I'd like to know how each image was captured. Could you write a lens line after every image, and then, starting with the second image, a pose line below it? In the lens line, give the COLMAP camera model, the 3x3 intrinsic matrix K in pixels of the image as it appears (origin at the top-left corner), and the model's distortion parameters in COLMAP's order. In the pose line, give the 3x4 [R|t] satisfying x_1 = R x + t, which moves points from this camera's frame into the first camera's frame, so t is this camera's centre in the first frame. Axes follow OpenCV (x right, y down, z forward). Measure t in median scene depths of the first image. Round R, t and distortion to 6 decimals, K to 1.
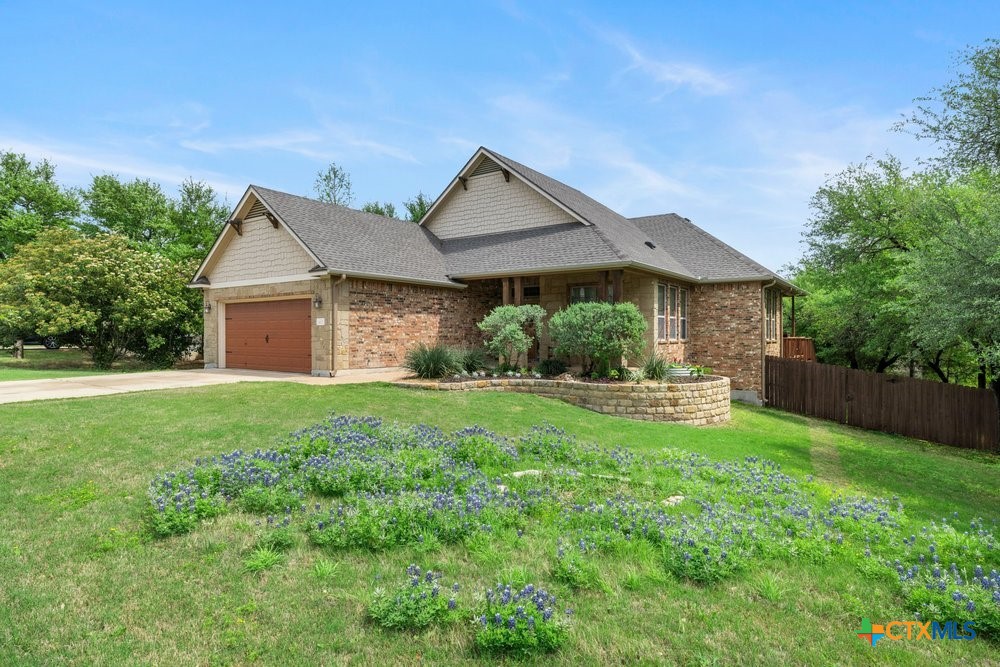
lens RADIAL K [[552.1, 0, 498.7], [0, 552.1, 339.7], [0, 0, 1]] dist [-0.000907, 0.001888]
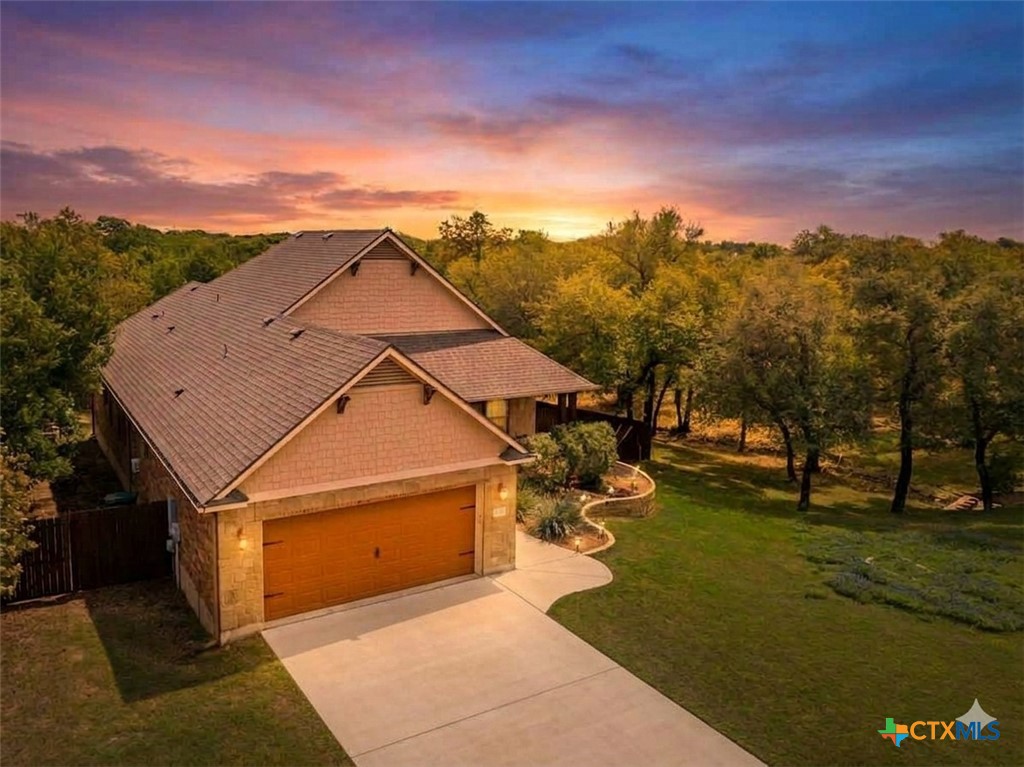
lens RADIAL K [[767.1, 0, 508.1], [0, 767.1, 376.5], [0, 0, 1]] dist [-0.002645, -0.000999]
pose [[0.353638, -0.141181, 0.924666, -1.209073], [-0.016074, 0.987481, 0.156920, -0.372164], [-0.935244, -0.070356, 0.346941, 0.515977]]
